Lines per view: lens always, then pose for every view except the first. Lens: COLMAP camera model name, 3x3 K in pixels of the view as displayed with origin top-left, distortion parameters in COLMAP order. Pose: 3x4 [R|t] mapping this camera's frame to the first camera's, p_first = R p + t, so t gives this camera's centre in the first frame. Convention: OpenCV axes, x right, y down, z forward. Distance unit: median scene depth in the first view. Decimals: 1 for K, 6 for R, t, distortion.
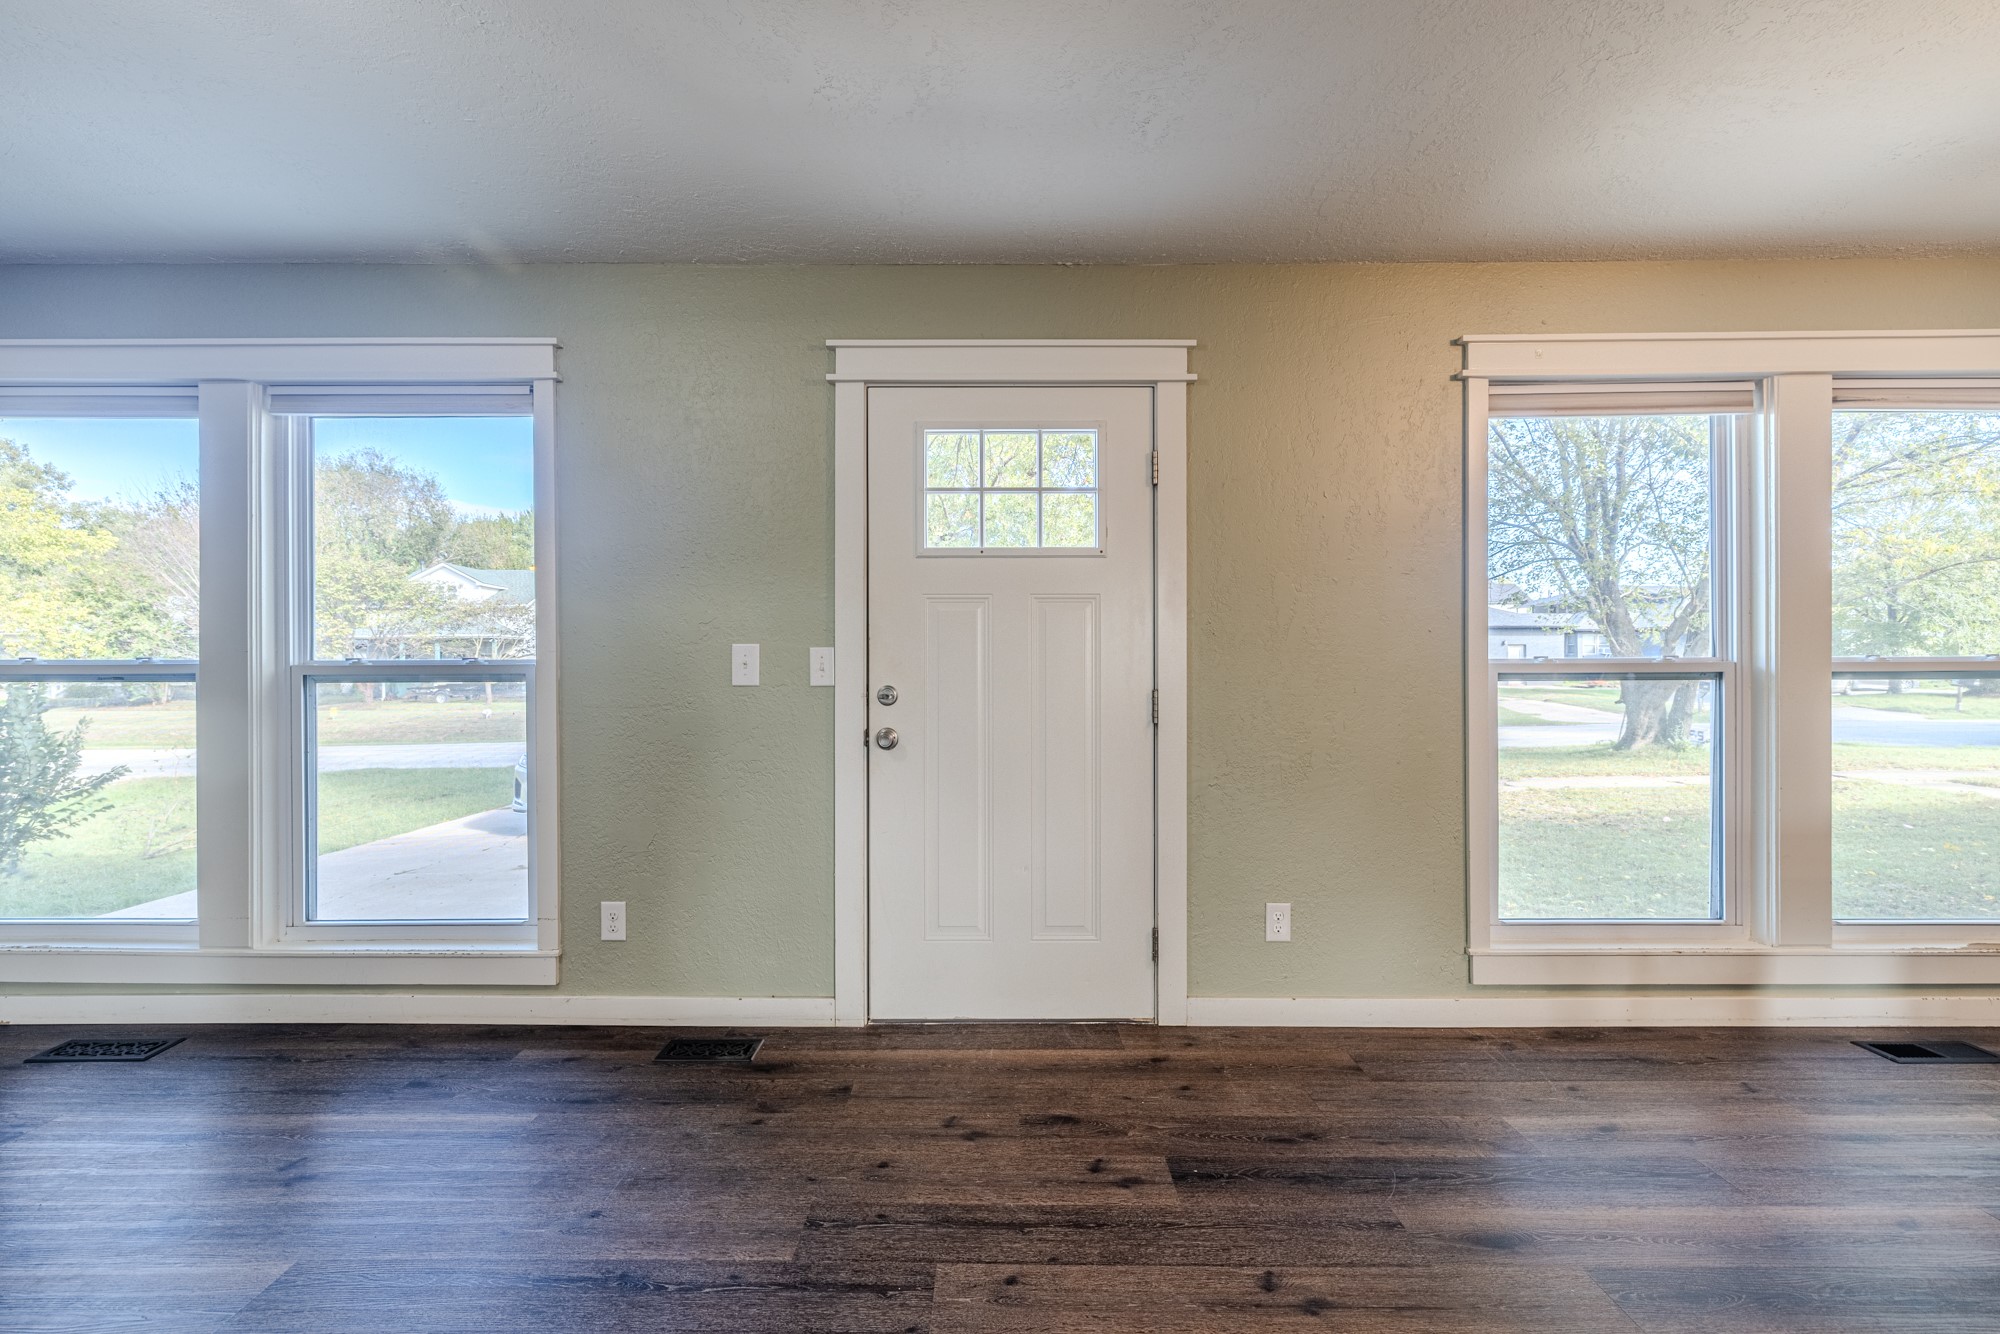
lens RADIAL K [[841.0, 0, 994.0], [0, 841.0, 666.2], [0, 0, 1]] dist [0.000143, 0.000635]
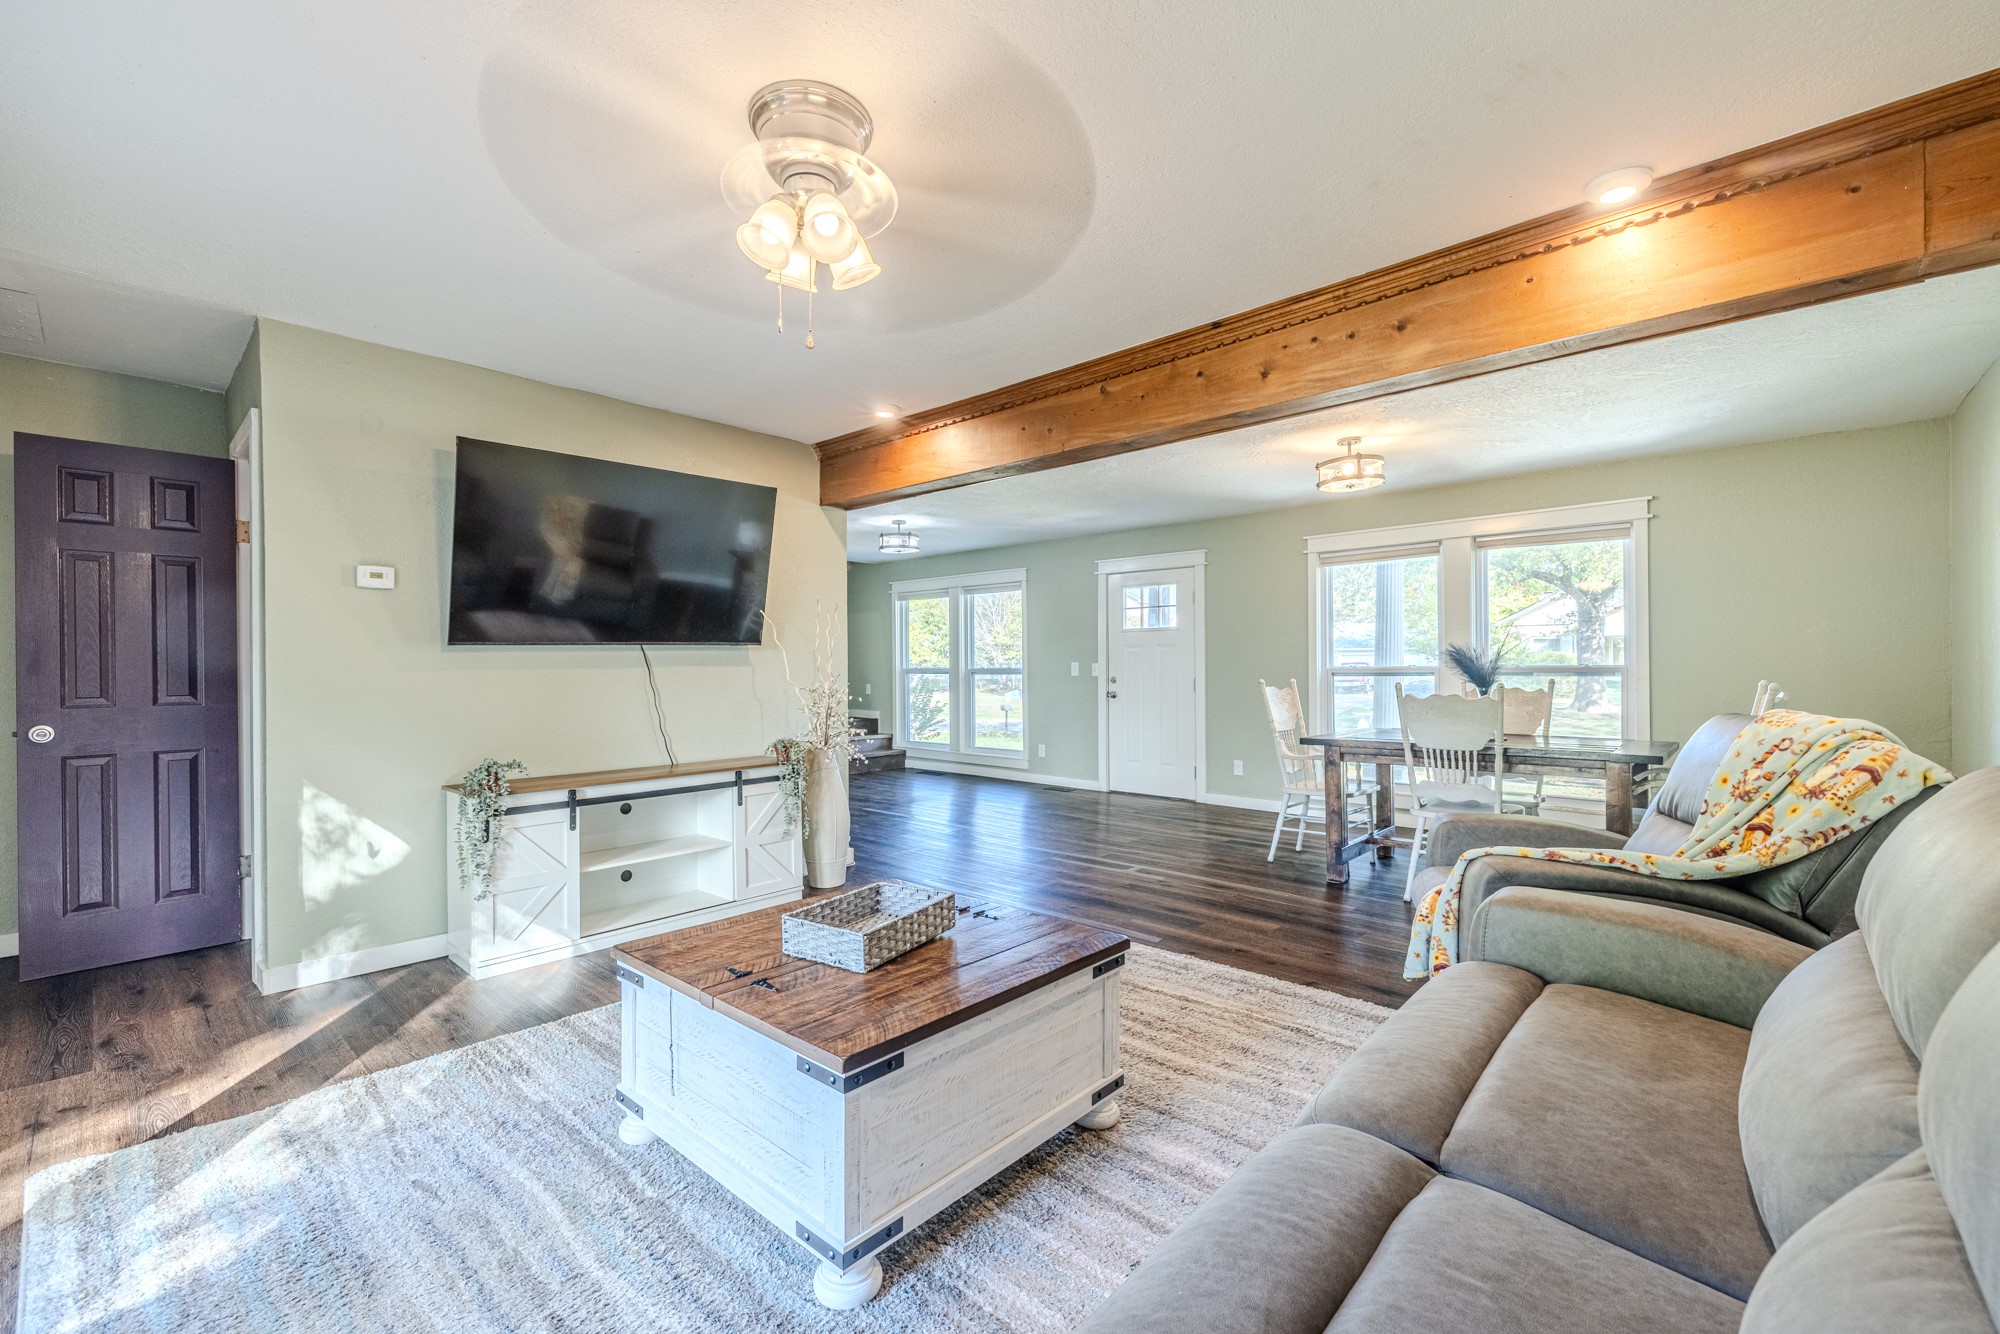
lens RADIAL K [[841.0, 0, 1000.0], [0, 841.0, 665.8], [0, 0, 1]] dist [0.000143, 0.000635]
pose [[0.739614, -0.000528, -0.673031, 1.552972], [0.001033, 0.999999, 0.000351, -0.015035], [0.673030, -0.000955, 0.739614, -1.432074]]
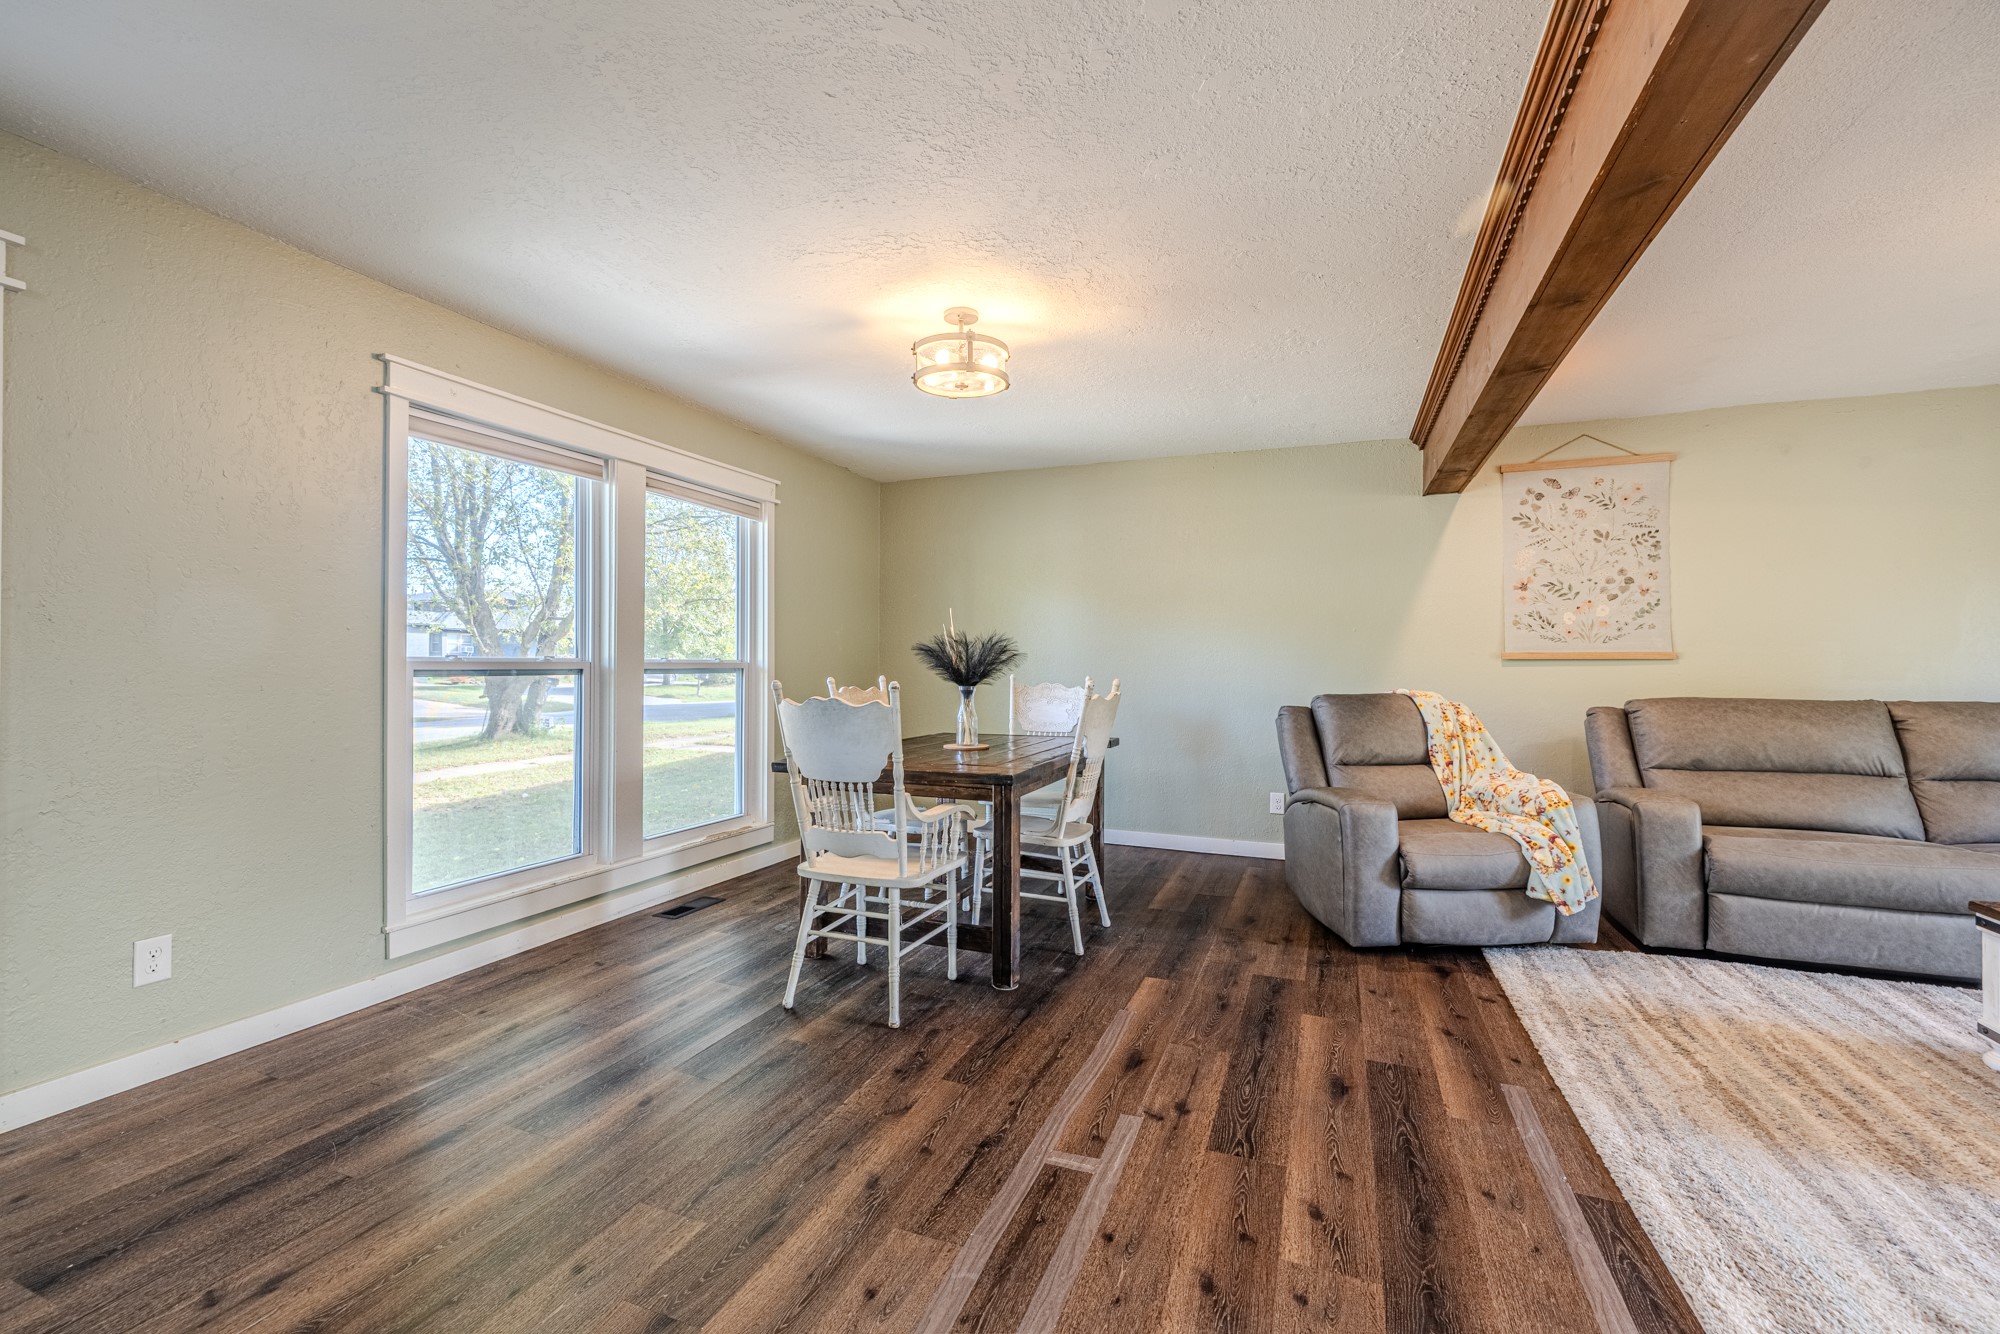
lens RADIAL K [[841.0, 0, 990.8], [0, 841.0, 664.7], [0, 0, 1]] dist [0.000143, 0.000635]
pose [[0.373807, 0.005807, 0.927489, -0.140165], [-0.007295, 0.999968, -0.003321, -0.000371], [-0.927478, -0.005525, 0.373837, -0.110695]]
